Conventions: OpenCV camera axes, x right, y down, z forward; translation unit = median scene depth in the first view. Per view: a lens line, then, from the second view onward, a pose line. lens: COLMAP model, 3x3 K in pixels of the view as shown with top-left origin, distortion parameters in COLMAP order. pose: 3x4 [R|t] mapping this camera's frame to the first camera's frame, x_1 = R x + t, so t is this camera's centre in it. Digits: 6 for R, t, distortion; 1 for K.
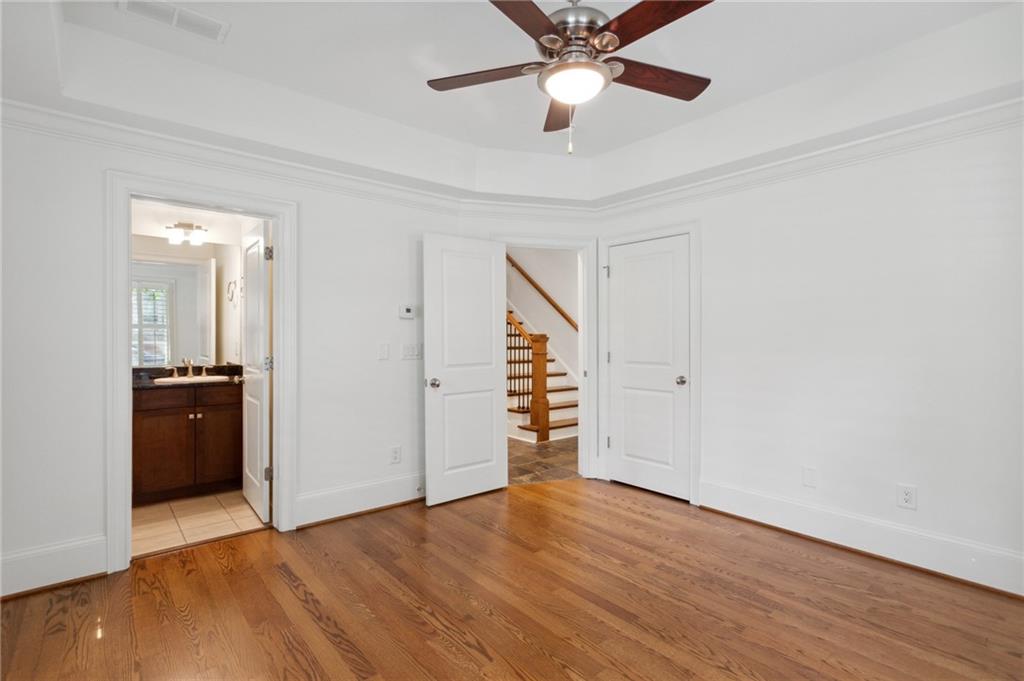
lens RADIAL K [[494.3, 0, 511.6], [0, 494.3, 336.4], [0, 0, 1]] dist [0.017981, -0.001818]
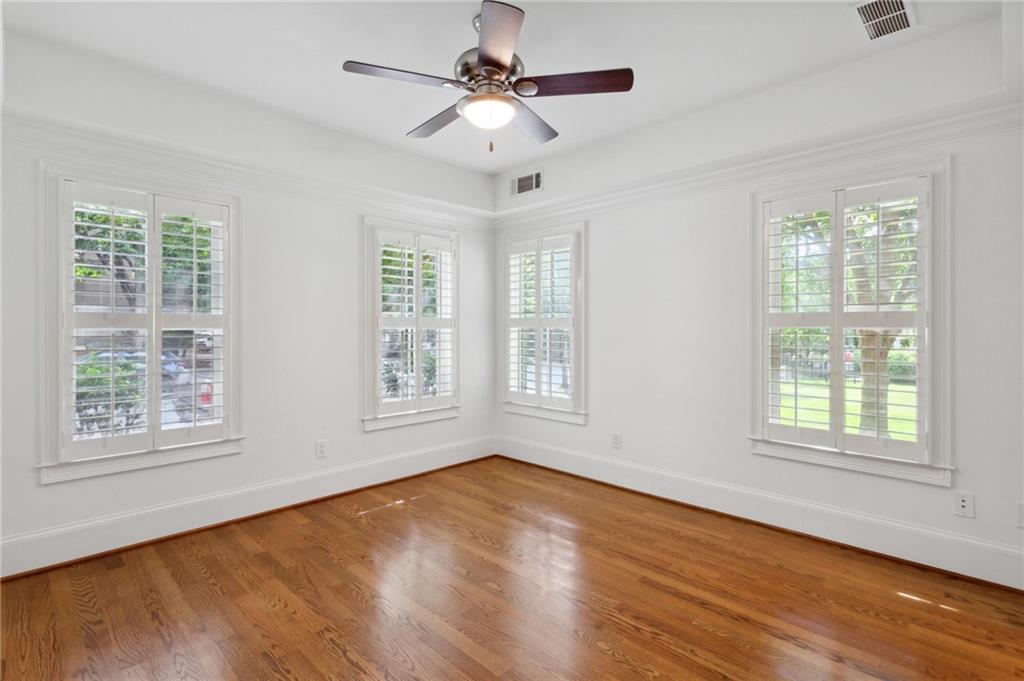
lens RADIAL K [[494.3, 0, 512.2], [0, 494.3, 334.8], [0, 0, 1]] dist [0.017981, -0.001818]
pose [[-0.995994, 0.003064, -0.089371, 0.163772], [0.001796, 0.999897, 0.014258, -0.016709], [0.089405, 0.014040, -0.995896, 1.943802]]
